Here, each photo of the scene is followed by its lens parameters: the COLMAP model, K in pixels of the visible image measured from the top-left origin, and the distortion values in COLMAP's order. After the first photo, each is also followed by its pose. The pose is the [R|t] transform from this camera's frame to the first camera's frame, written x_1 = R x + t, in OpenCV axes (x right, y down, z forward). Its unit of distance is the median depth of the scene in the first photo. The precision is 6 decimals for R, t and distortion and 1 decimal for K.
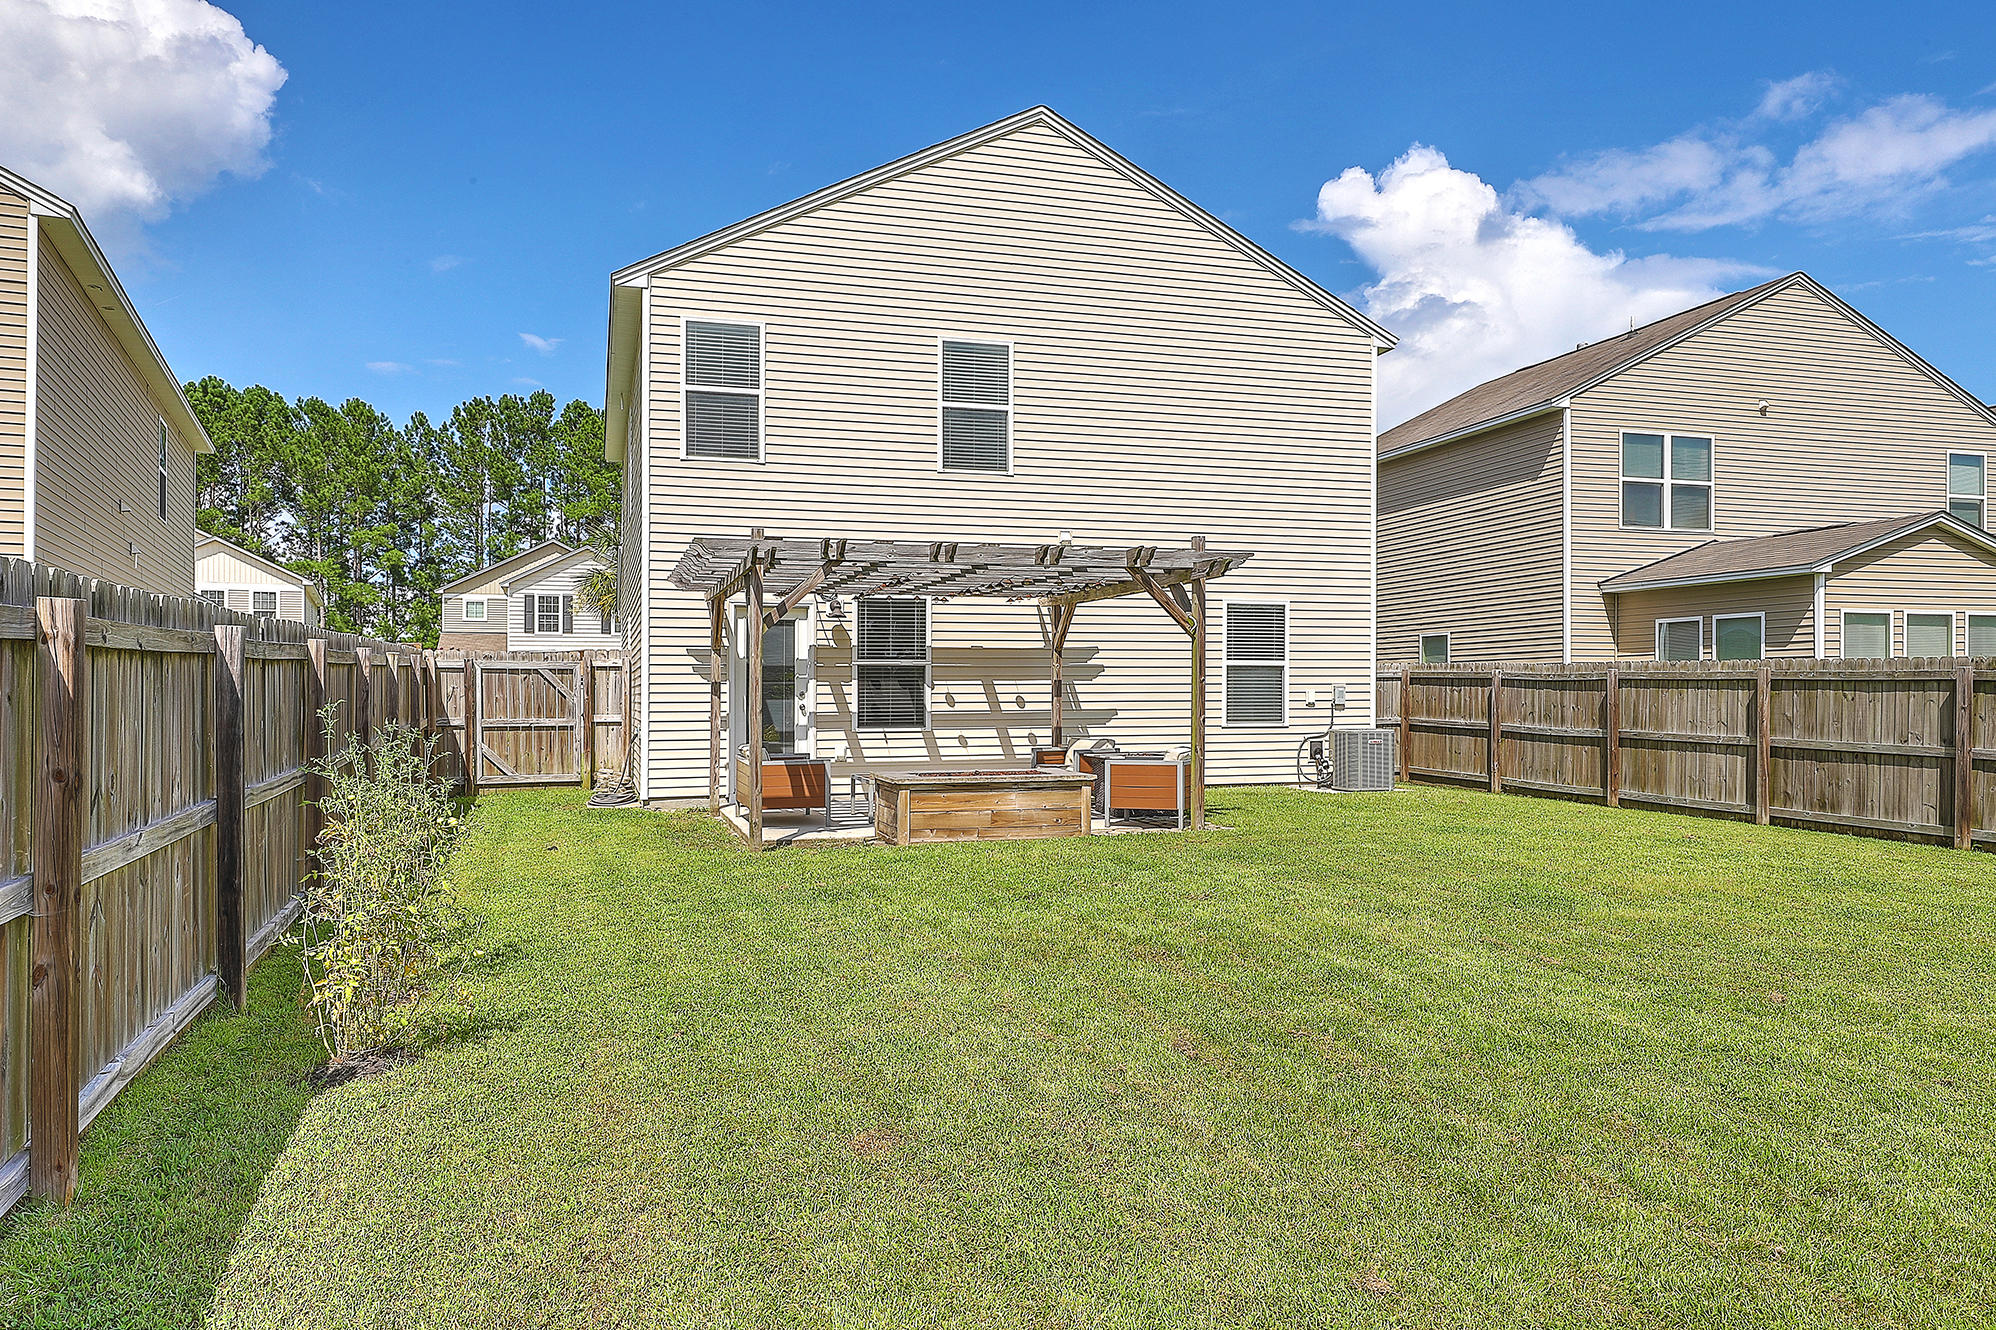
lens RADIAL K [[1425.4, 0, 999.8], [0, 1425.4, 661.2], [0, 0, 1]] dist [0.003039, 0.002733]
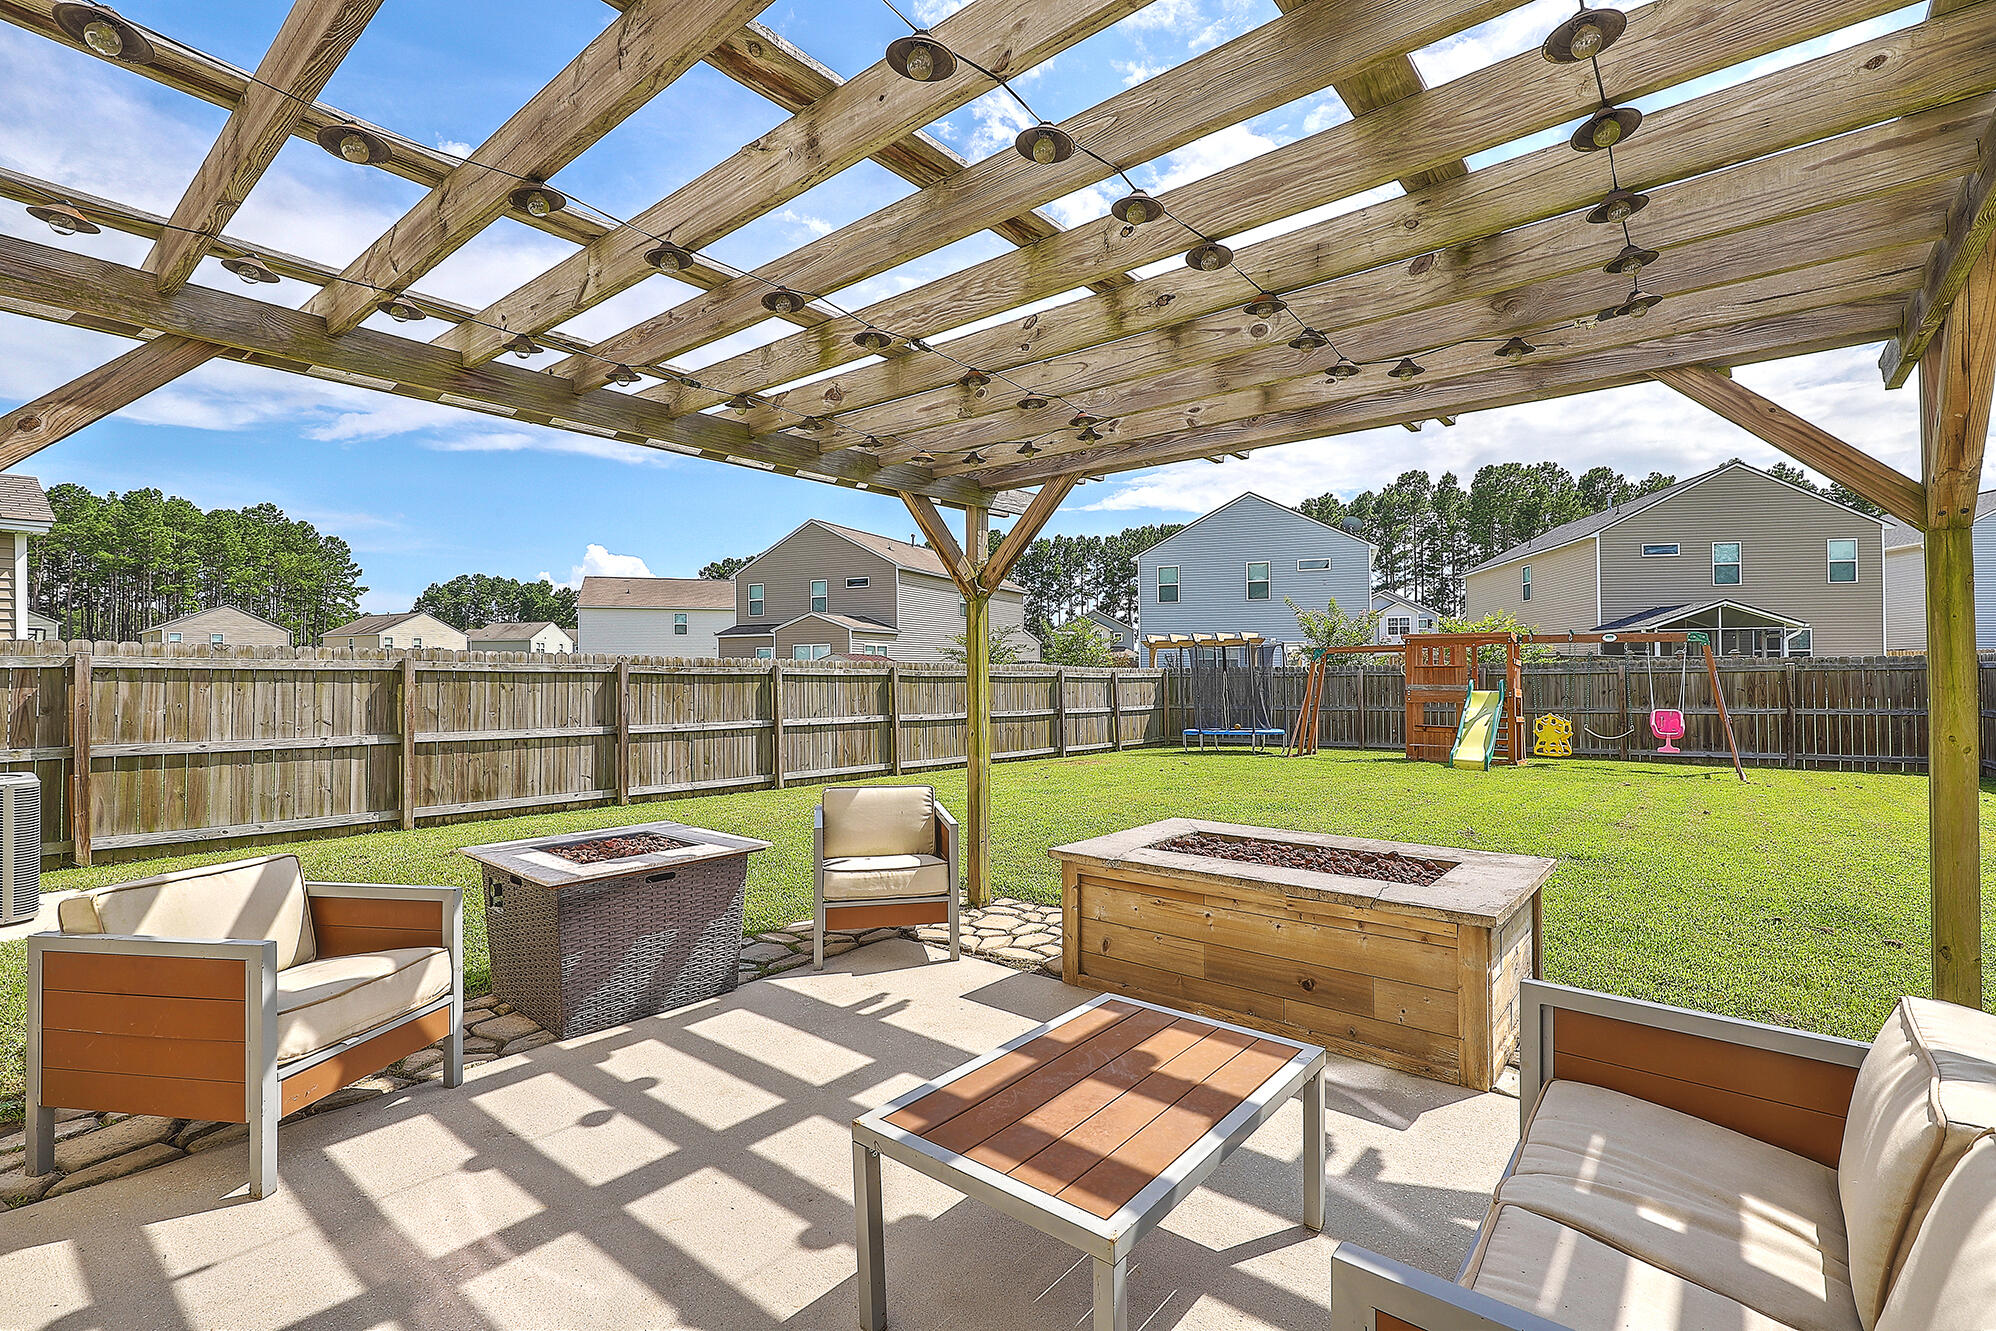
lens RADIAL K [[902.2, 0, 998.6], [0, 902.2, 671.0], [0, 0, 1]] dist [0.001814, -0.000781]
pose [[-0.543458, 0.008620, 0.839392, -0.654219], [-0.011804, 0.999770, -0.017909, 0.077204], [-0.839353, -0.019641, -0.543232, 4.091101]]
